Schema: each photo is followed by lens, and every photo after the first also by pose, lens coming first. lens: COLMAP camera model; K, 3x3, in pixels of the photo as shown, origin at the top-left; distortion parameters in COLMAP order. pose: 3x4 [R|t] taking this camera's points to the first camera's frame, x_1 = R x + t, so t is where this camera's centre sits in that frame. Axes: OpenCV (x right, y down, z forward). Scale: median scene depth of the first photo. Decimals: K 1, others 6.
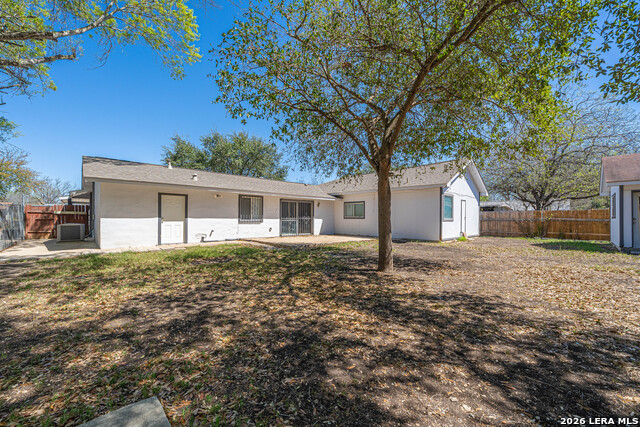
lens RADIAL K [[245.5, 0, 319.0], [0, 245.5, 220.3], [0, 0, 1]] dist [0.000856, 0.000044]
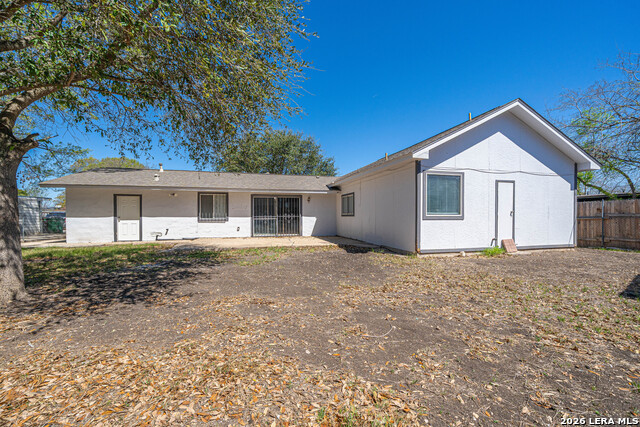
lens RADIAL K [[245.5, 0, 320.3], [0, 245.5, 217.9], [0, 0, 1]] dist [0.000856, 0.000044]
pose [[0.885099, -0.006481, -0.465357, 0.547515], [0.004816, 0.999977, -0.004766, 0.003401], [0.465377, 0.001977, 0.885110, 0.369641]]
